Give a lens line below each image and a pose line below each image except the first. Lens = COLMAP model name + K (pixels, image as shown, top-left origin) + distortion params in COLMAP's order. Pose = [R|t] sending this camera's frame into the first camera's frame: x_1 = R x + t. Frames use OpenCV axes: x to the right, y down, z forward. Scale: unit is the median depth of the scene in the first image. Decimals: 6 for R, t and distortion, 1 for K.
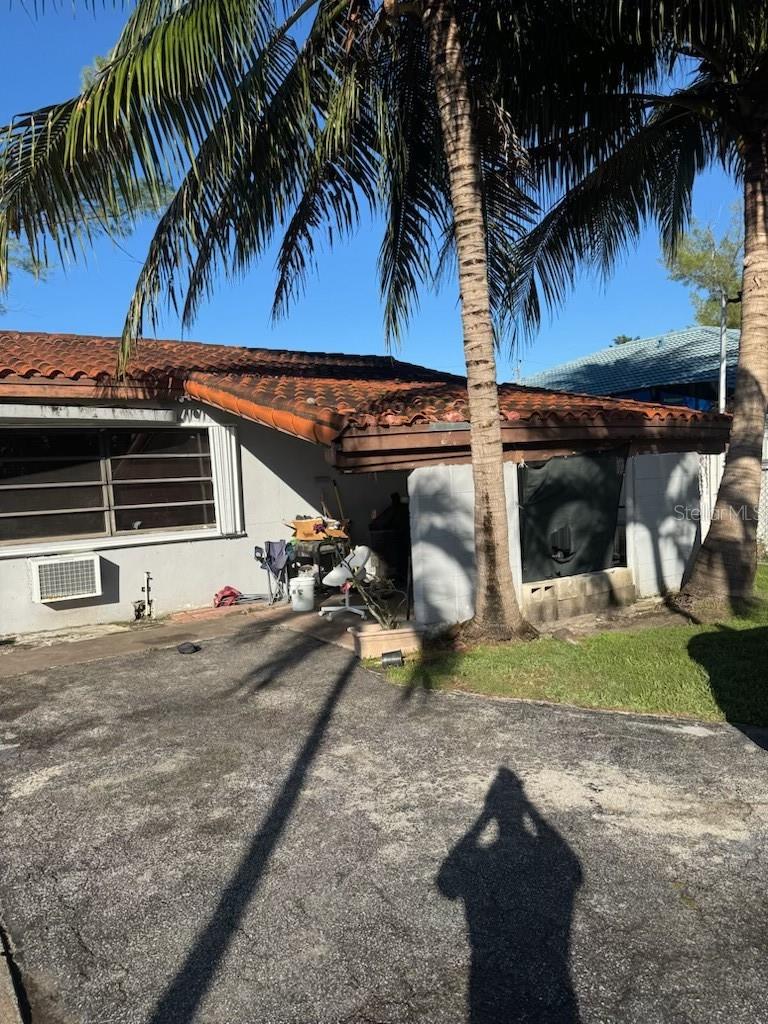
lens RADIAL K [[726.7, 0, 384.0], [0, 726.7, 512.0], [0, 0, 1]] dist [0.061965, -0.064652]
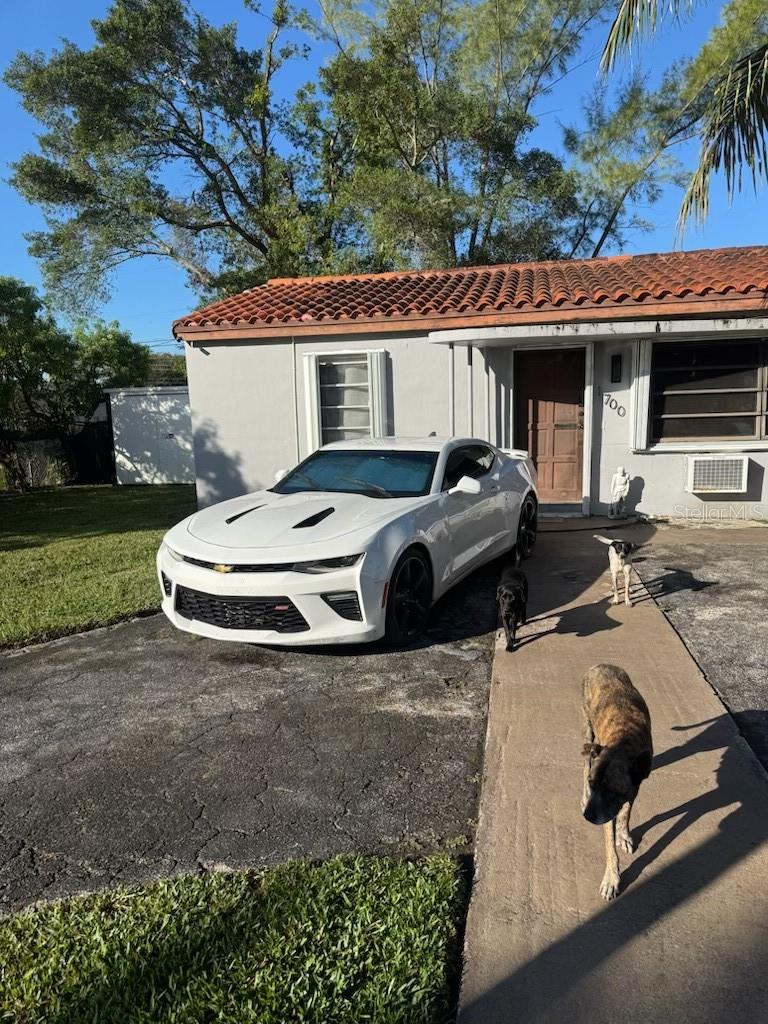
lens RADIAL K [[726.7, 0, 384.0], [0, 726.7, 512.0], [0, 0, 1]] dist [0.061965, -0.064652]
pose [[0.707406, 0.126207, -0.695448, 0.002229], [-0.043882, 0.989873, 0.135001, 0.017888], [0.705443, -0.064983, 0.705781, -0.177115]]
